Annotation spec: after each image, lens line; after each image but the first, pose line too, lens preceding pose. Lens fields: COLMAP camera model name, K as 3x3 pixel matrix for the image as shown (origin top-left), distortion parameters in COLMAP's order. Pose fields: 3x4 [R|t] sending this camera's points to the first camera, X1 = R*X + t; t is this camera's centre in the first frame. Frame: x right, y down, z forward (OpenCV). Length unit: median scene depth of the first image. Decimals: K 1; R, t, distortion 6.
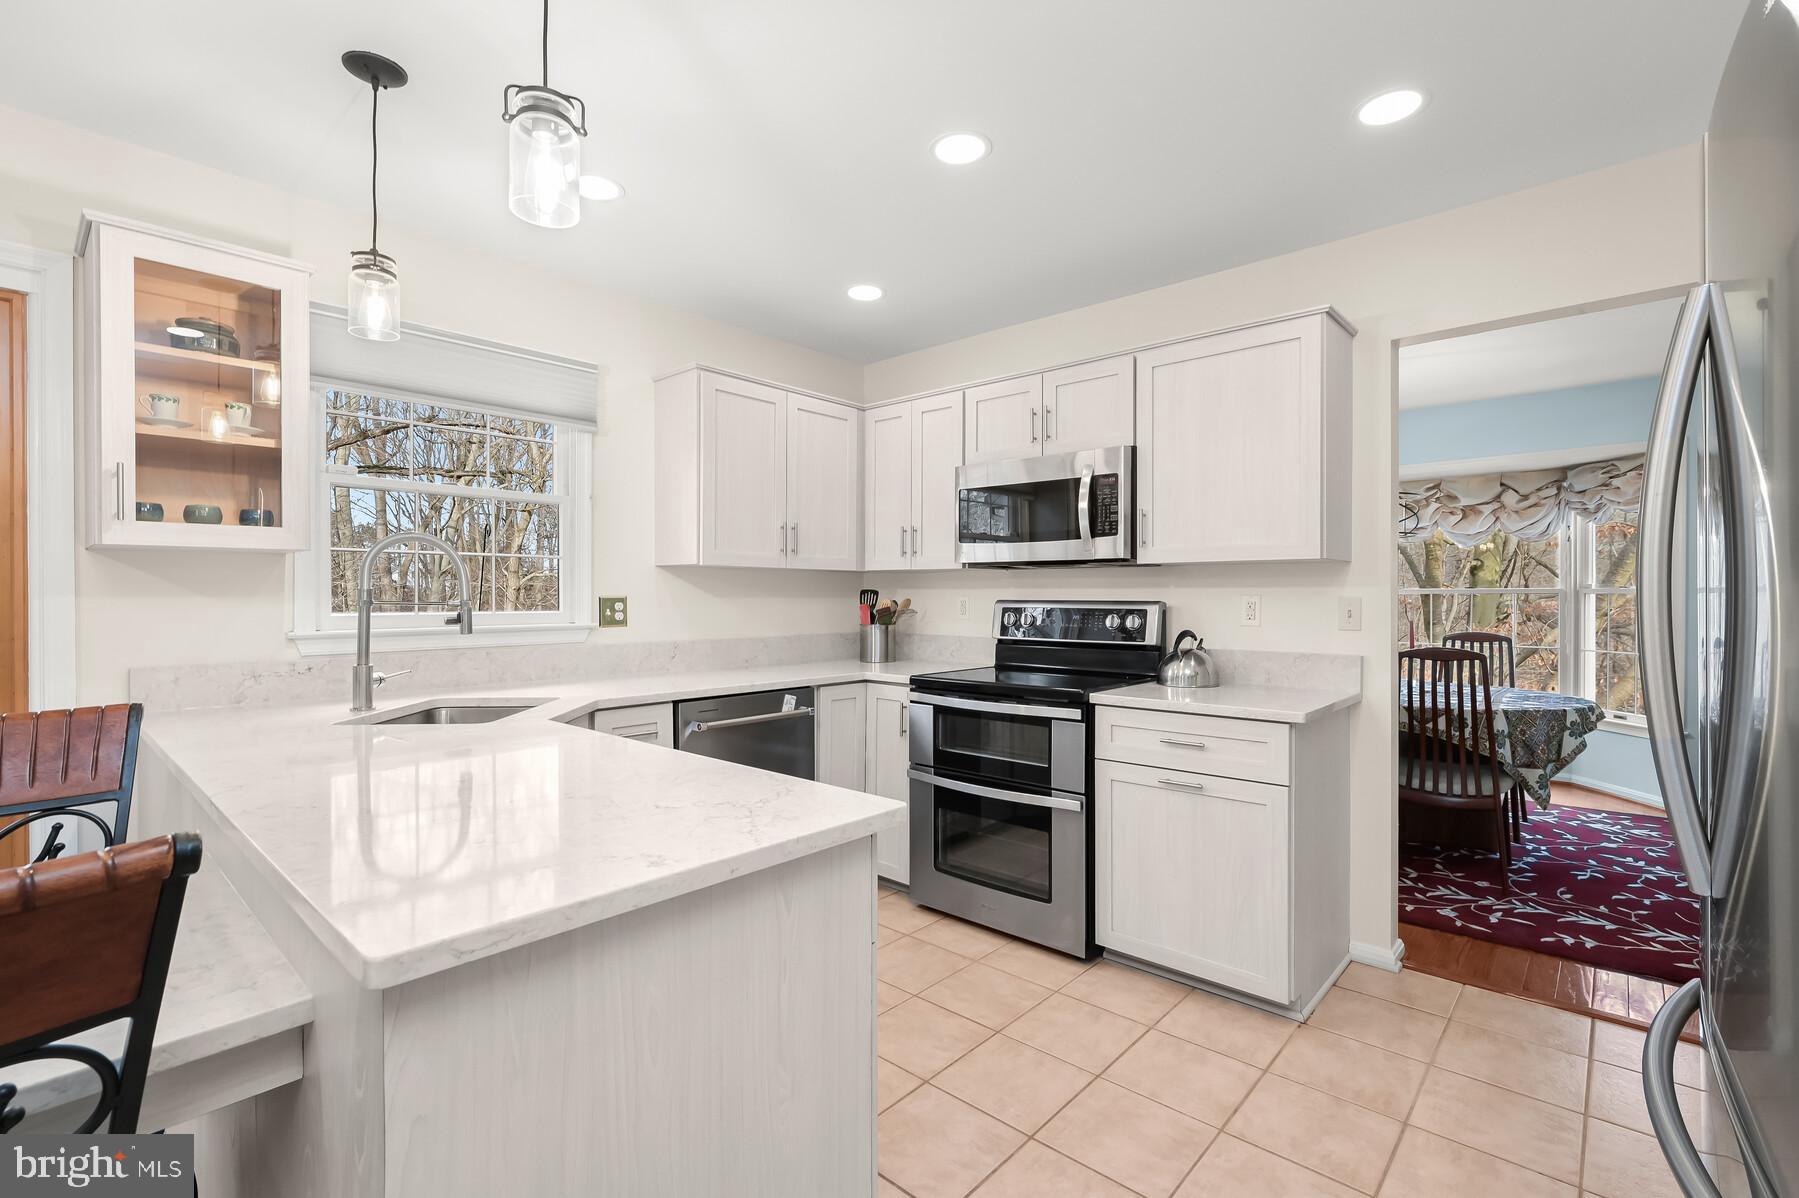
lens RADIAL K [[800.3, 0, 899.5], [0, 800.3, 599.0], [0, 0, 1]] dist [0.000236, -0.000014]
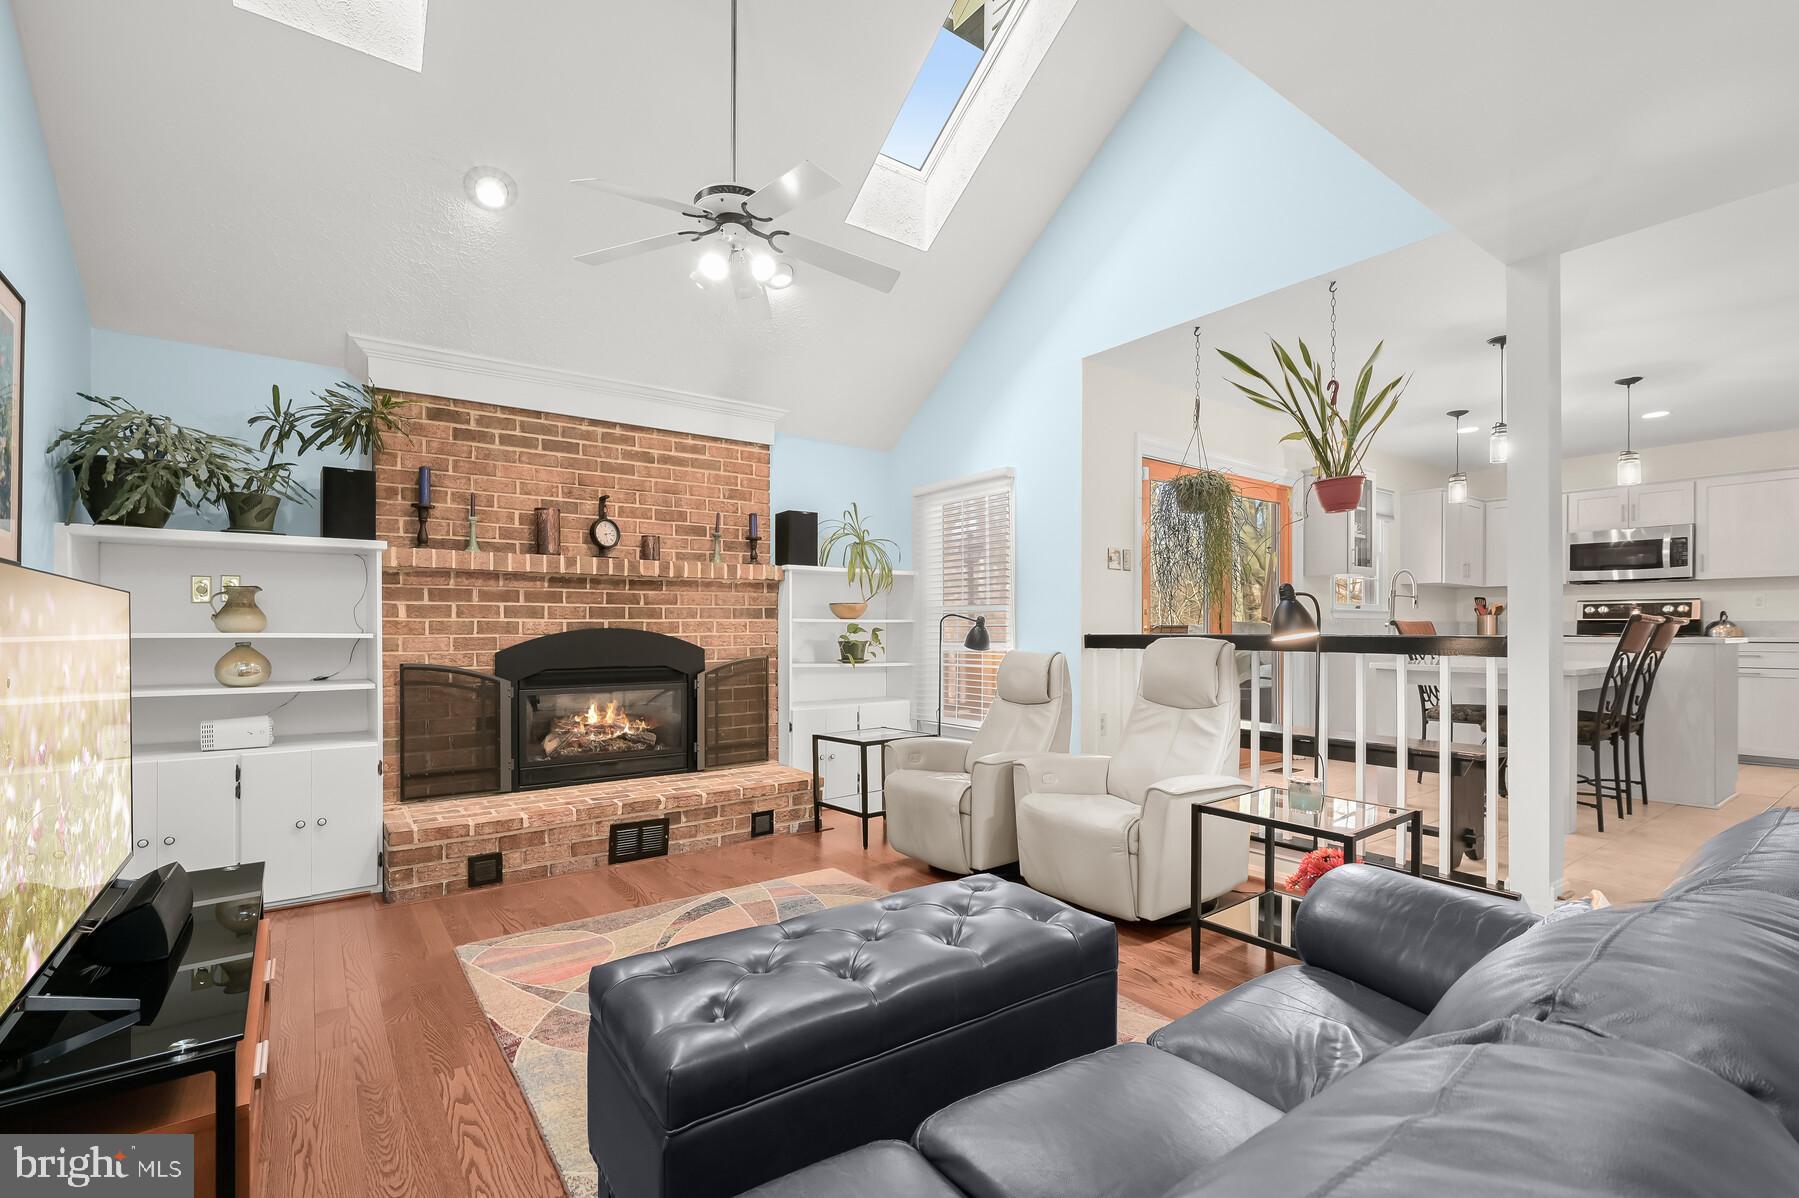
lens RADIAL K [[809.5, 0, 904.1], [0, 809.5, 639.3], [0, 0, 1]] dist [-0.002887, -0.000202]
pose [[0.979268, 0.001261, -0.202564, -1.538256], [-0.000064, 0.999982, 0.005916, 0.118680], [0.202568, -0.005781, 0.979251, -1.764053]]
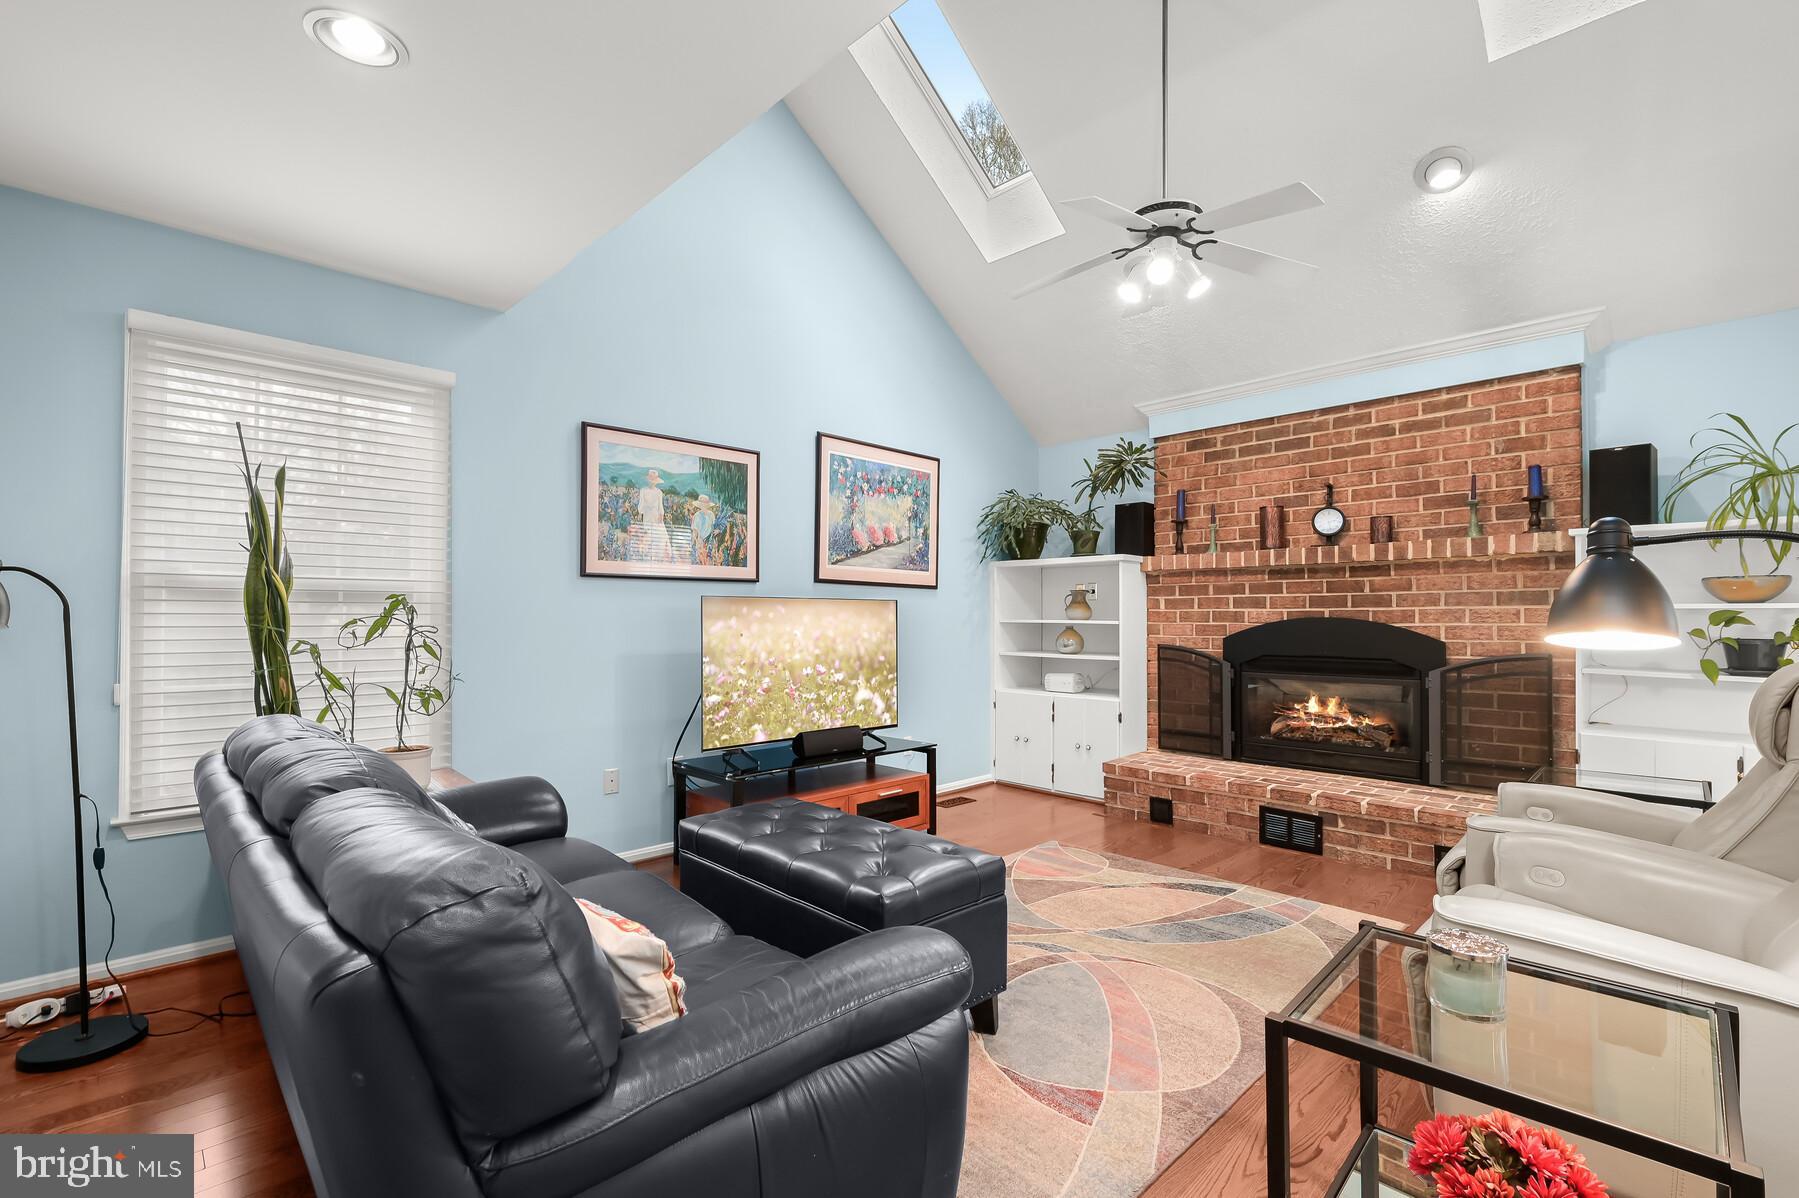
lens RADIAL K [[801.0, 0, 903.5], [0, 801.0, 619.9], [0, 0, 1]] dist [0.000993, 0.000138]
pose [[-0.067016, 0.003614, -0.997745, -0.788092], [-0.007421, 0.999964, 0.004120, 0.110710], [0.997724, 0.007680, -0.066987, -1.003318]]
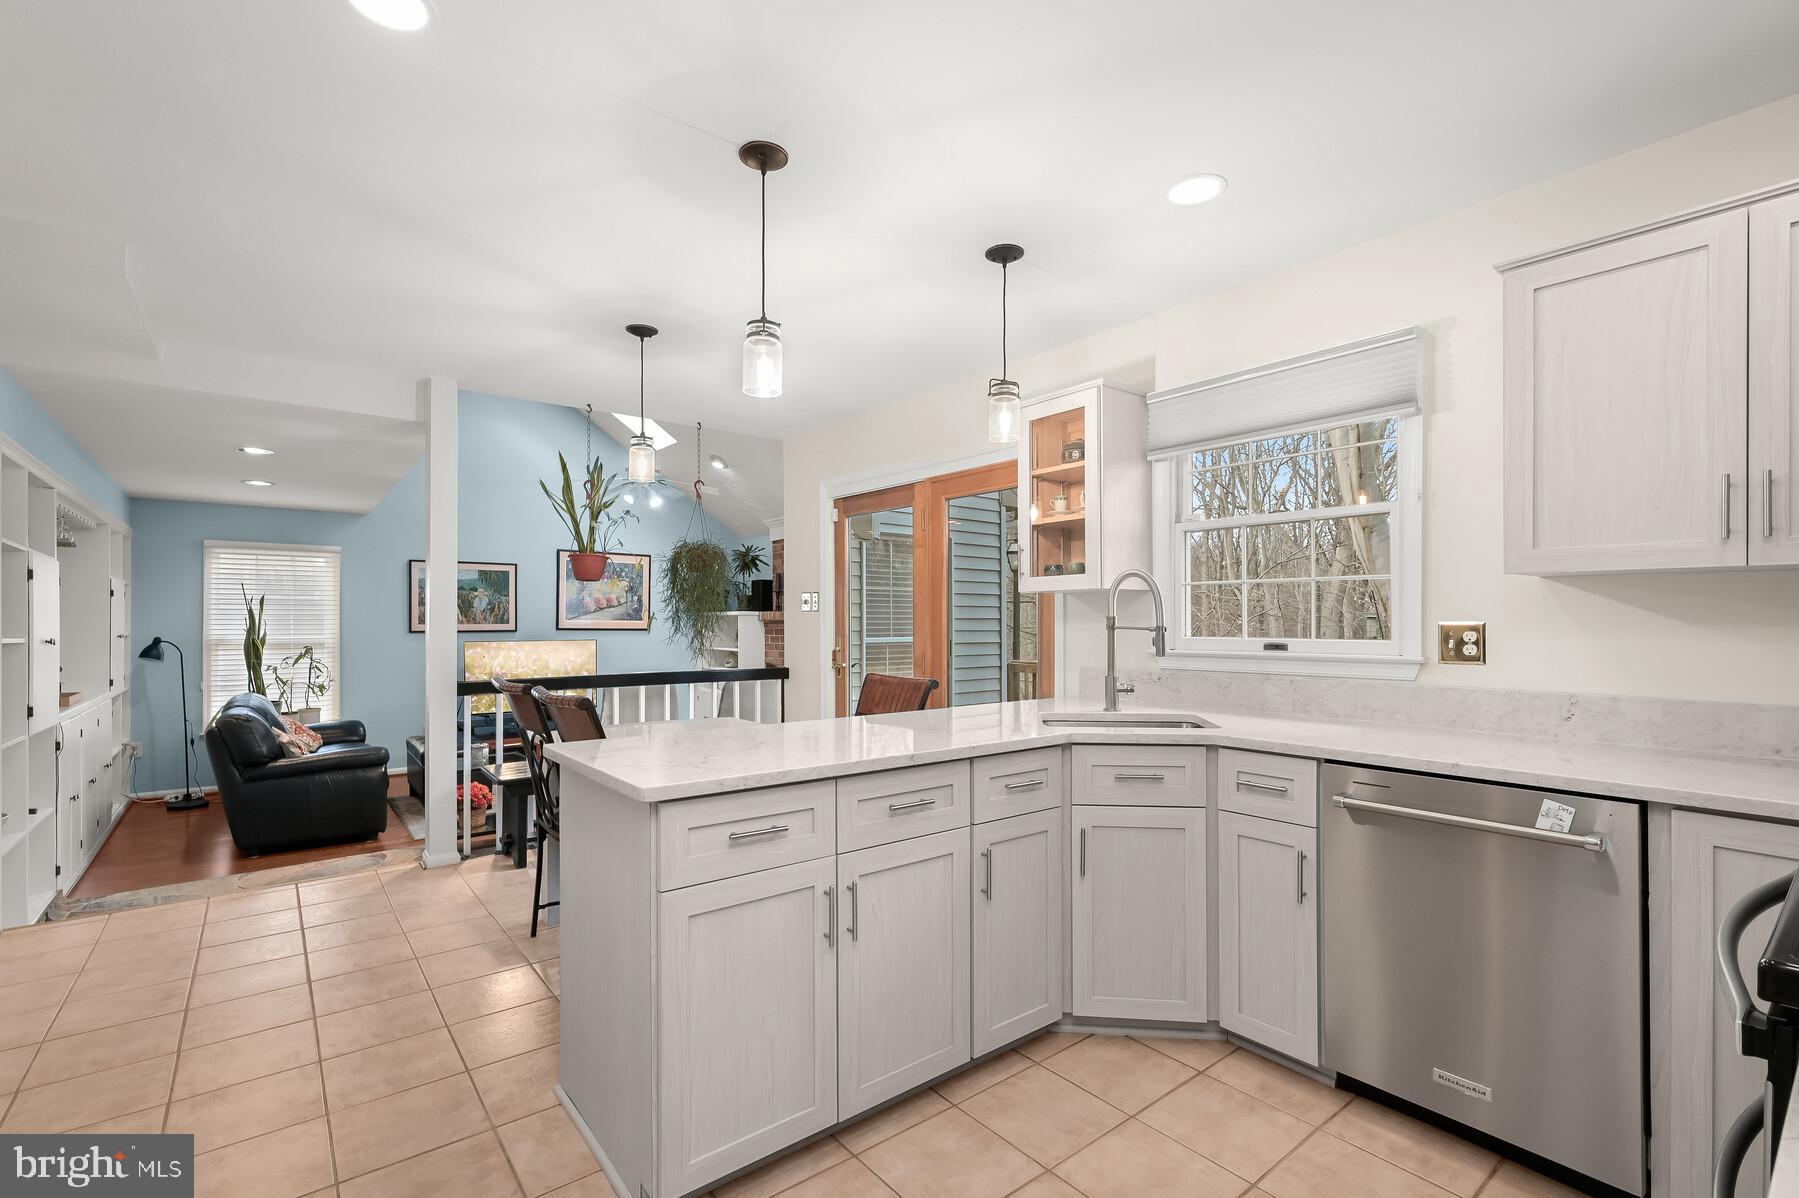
lens RADIAL K [[801.0, 0, 903.5], [0, 801.0, 619.9], [0, 0, 1]] dist [0.000993, 0.000138]
pose [[-0.164998, -0.001560, -0.986293, 0.421457], [-0.004701, 0.999989, -0.000796, -0.002907], [0.986283, 0.004506, -0.165003, 0.560687]]
